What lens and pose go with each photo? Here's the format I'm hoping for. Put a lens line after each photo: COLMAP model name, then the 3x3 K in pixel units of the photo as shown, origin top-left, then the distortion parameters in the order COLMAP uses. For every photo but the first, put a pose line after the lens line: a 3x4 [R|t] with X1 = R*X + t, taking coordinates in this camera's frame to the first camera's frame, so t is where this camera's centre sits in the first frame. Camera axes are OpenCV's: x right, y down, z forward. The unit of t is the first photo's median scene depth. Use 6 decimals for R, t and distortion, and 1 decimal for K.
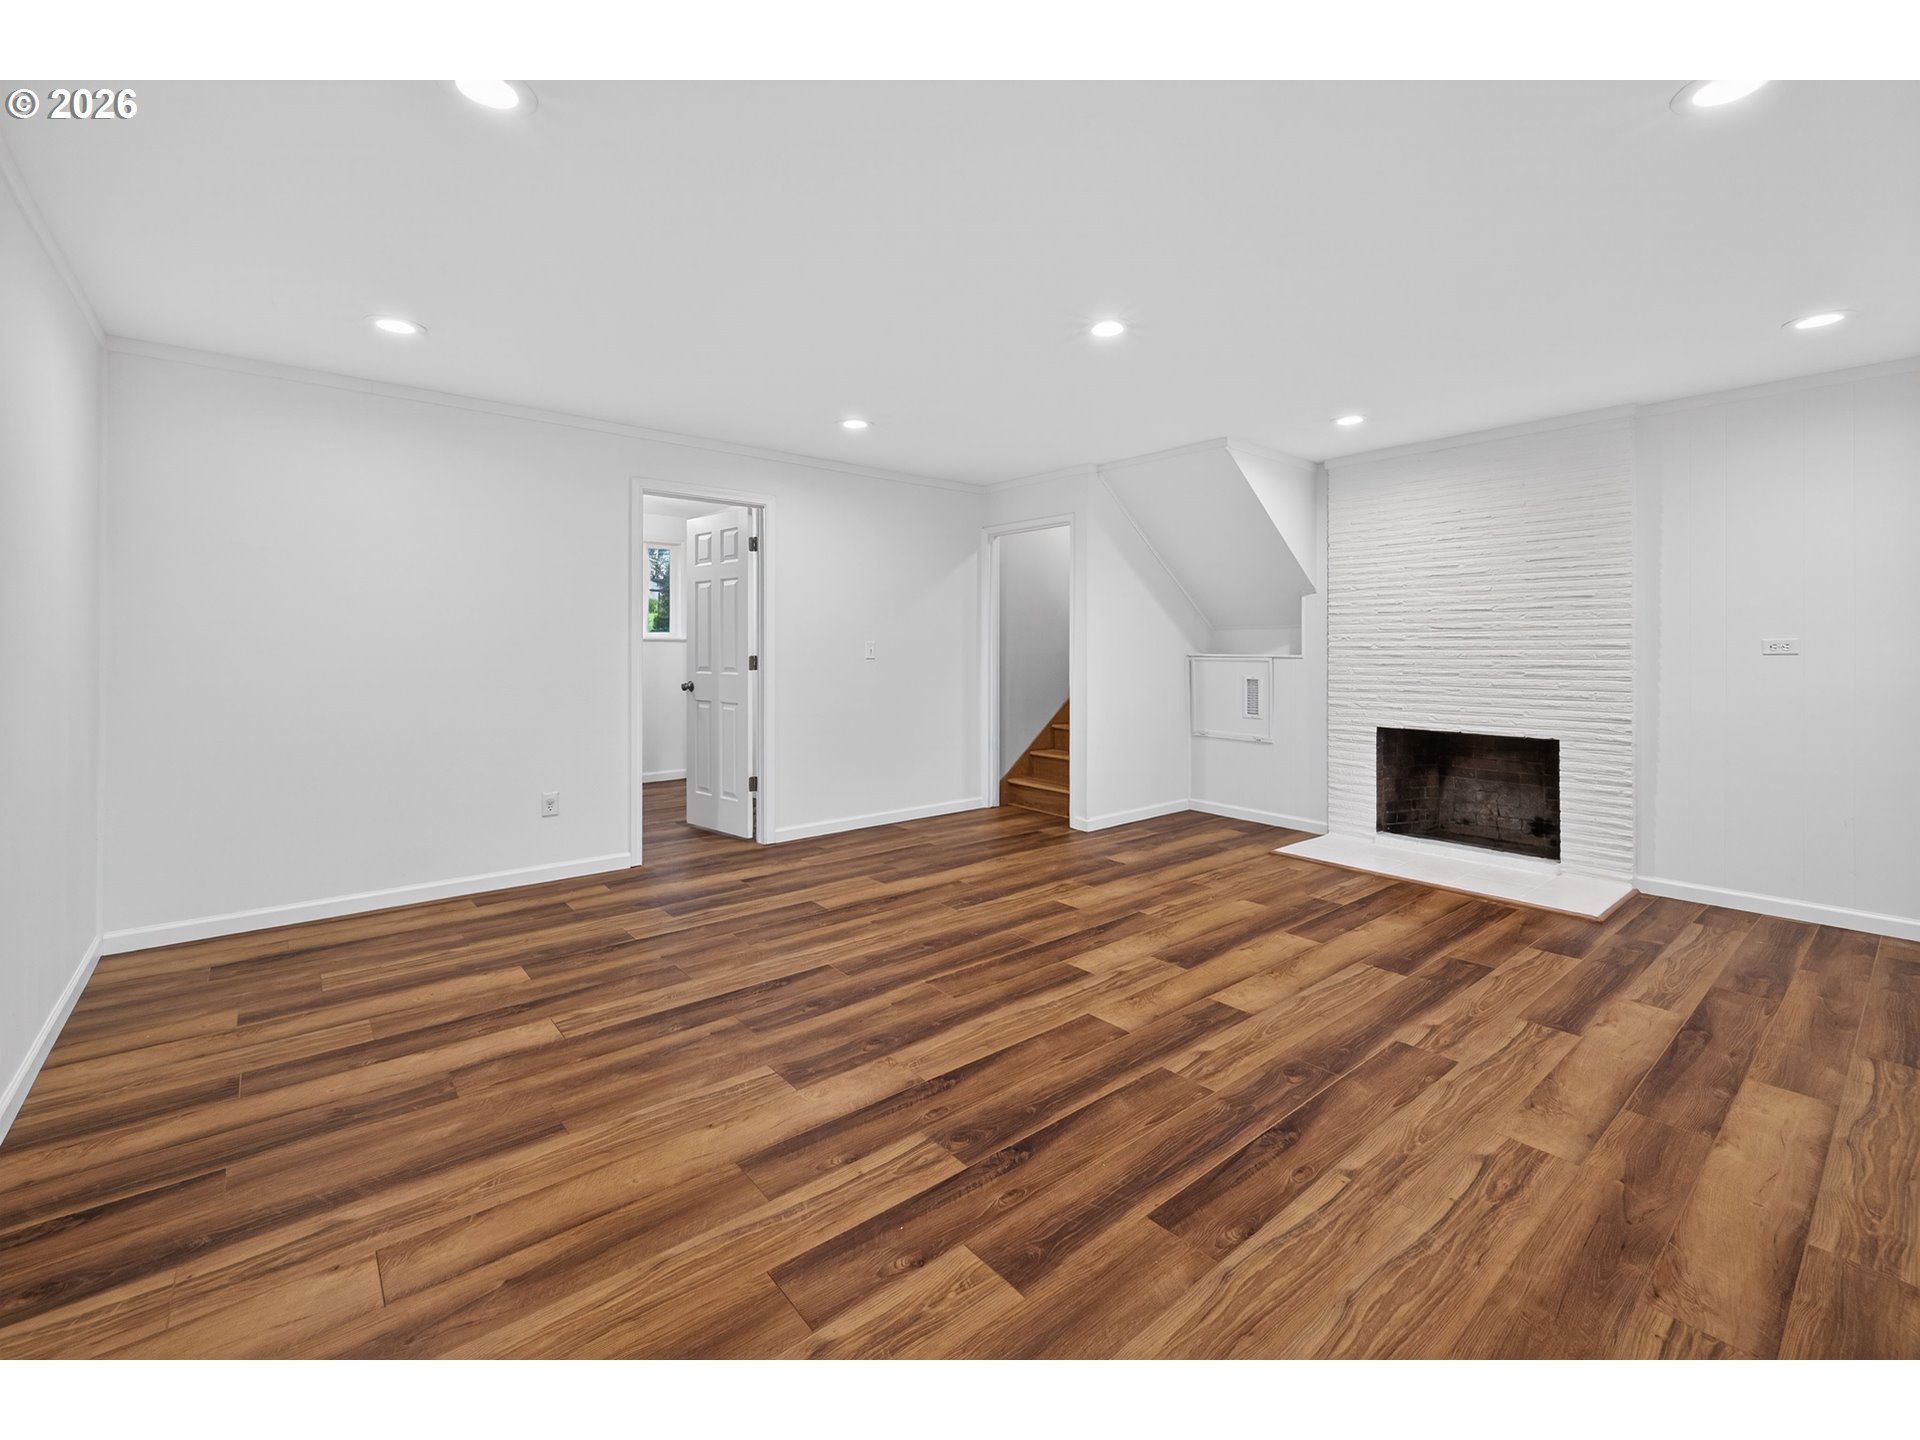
lens RADIAL K [[825.7, 0, 956.8], [0, 825.7, 682.3], [0, 0, 1]] dist [0.000005, -0.000128]
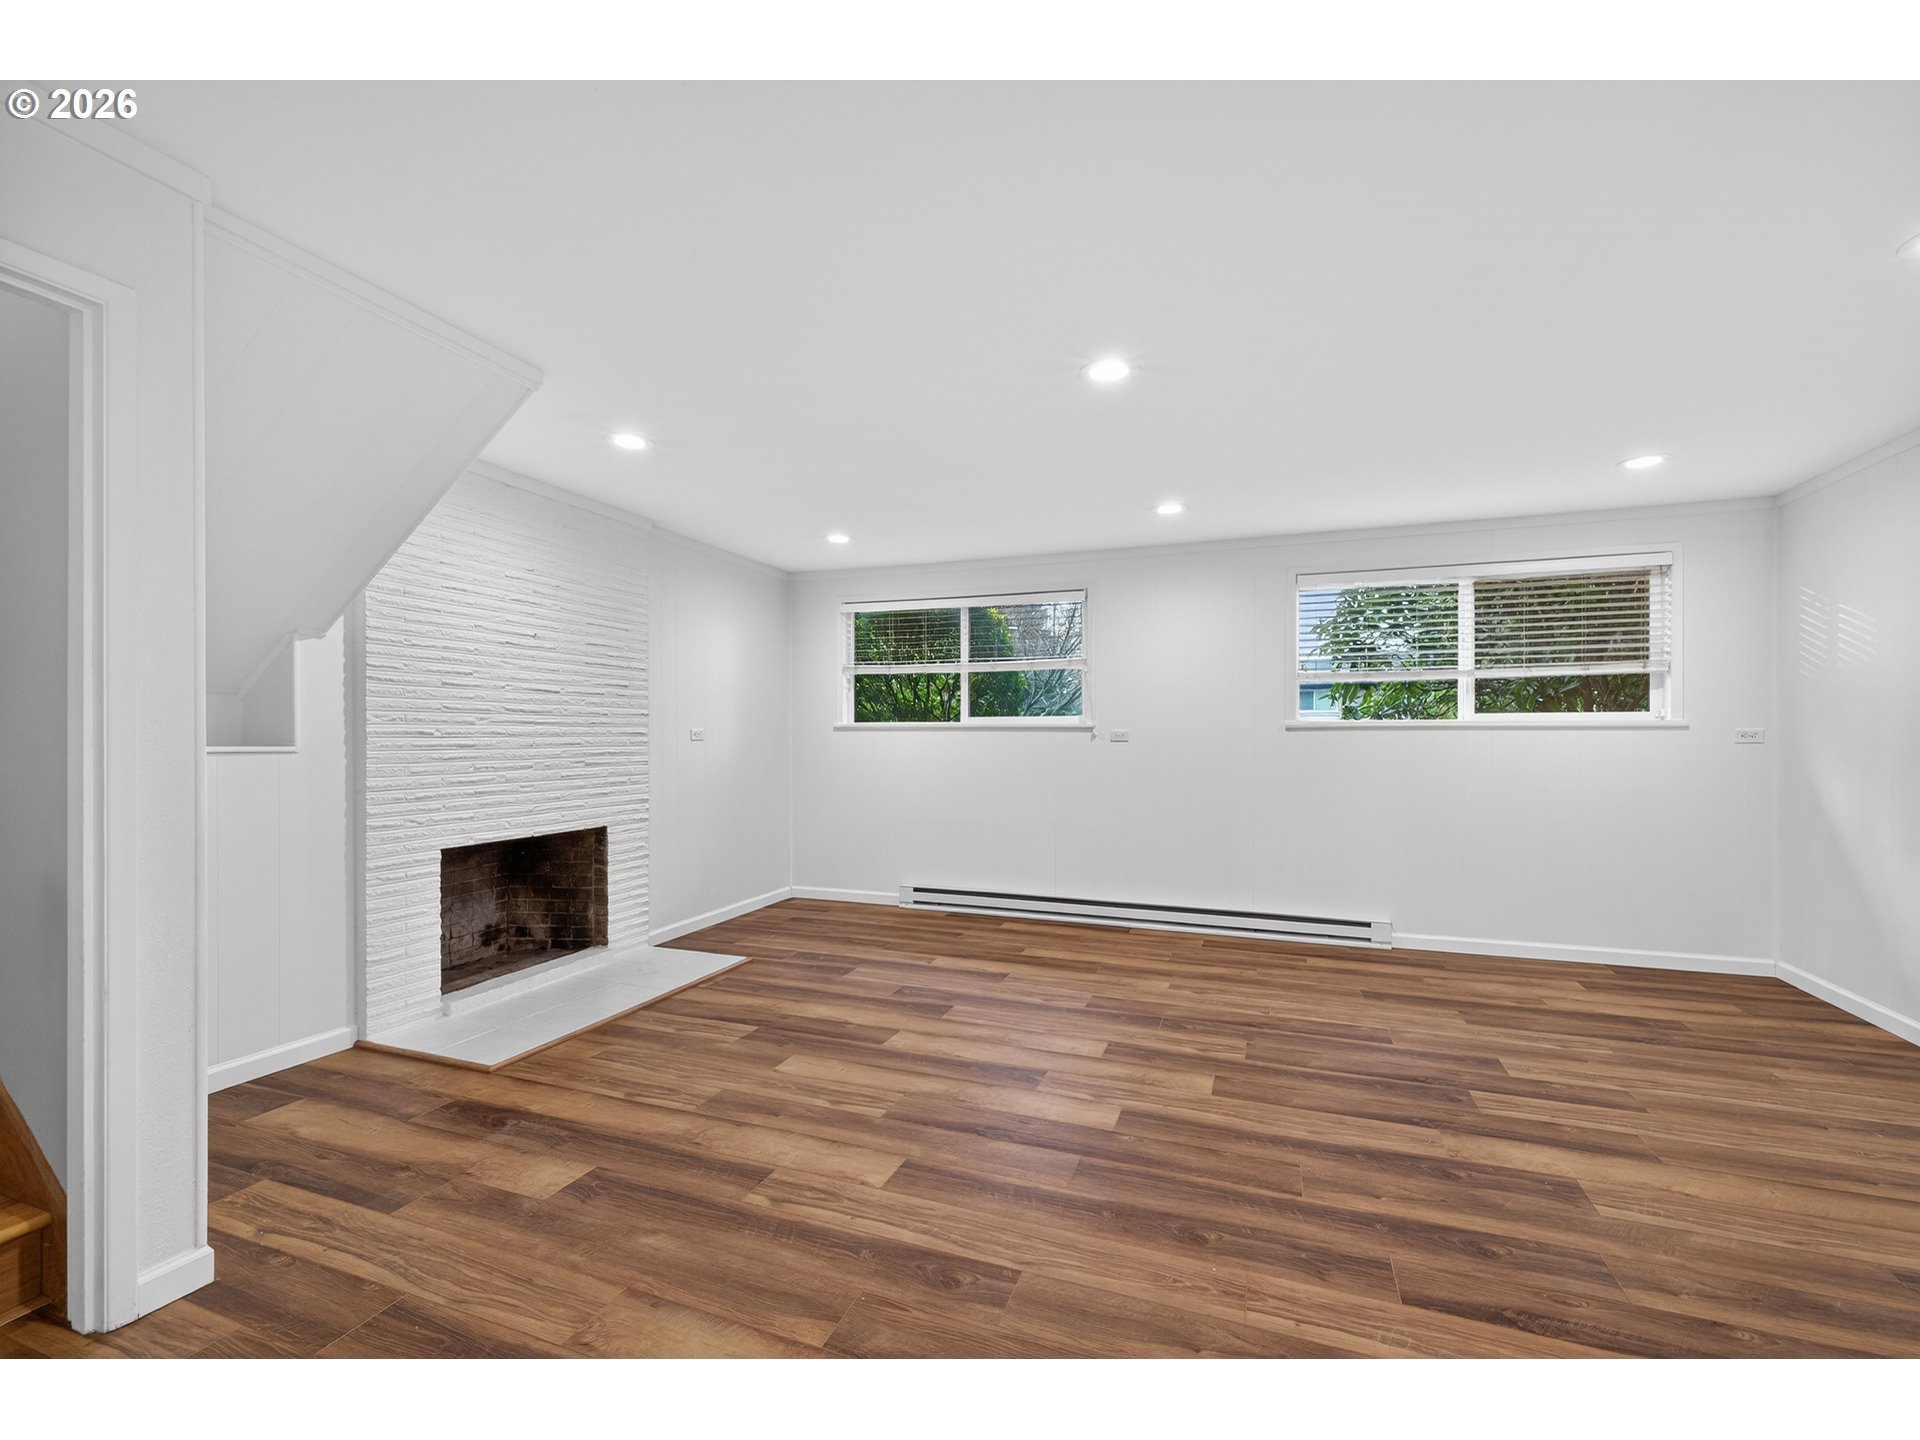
lens RADIAL K [[810.3, 0, 970.6], [0, 810.3, 762.5], [0, 0, 1]] dist [0.001634, 0.000180]
pose [[-0.503537, -0.031553, 0.863397, -0.516337], [0.031462, 0.998000, 0.054820, -0.071600], [-0.863401, 0.054768, -0.501537, 1.646291]]
